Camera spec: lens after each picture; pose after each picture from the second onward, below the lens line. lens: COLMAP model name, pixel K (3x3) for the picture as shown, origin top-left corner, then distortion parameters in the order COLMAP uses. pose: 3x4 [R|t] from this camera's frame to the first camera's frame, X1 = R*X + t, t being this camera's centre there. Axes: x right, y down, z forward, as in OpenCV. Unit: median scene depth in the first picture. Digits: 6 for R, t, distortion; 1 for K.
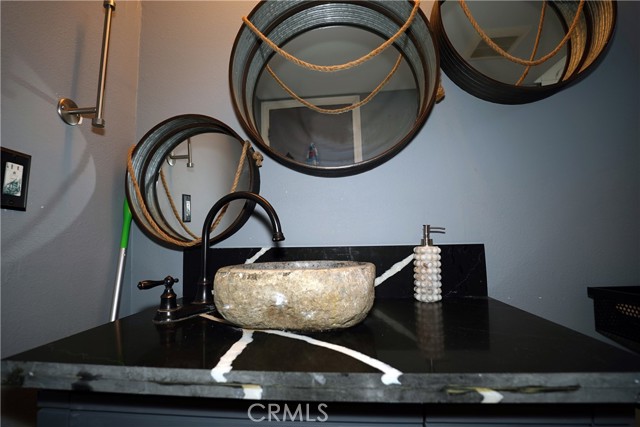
lens RADIAL K [[311.7, 0, 320.0], [0, 311.7, 213.5], [0, 0, 1]] dist [-0.036418, 0.000469]
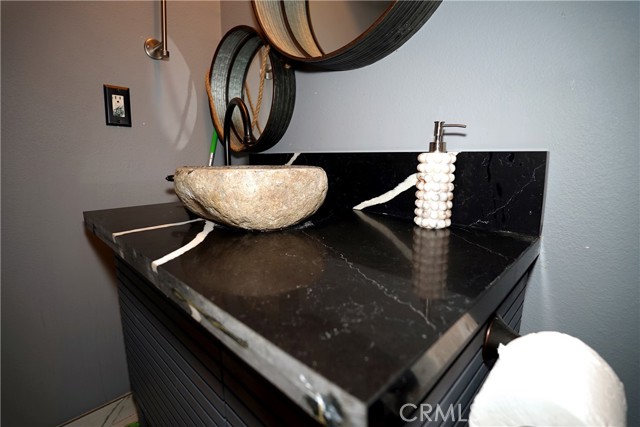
lens RADIAL K [[311.7, 0, 320.0], [0, 311.7, 213.5], [0, 0, 1]] dist [-0.036418, 0.000469]
pose [[0.776139, 0.130382, -0.616934, 0.604025], [0.048763, 0.963049, 0.264876, 0.038289], [0.628673, -0.235664, 0.741102, 0.271865]]
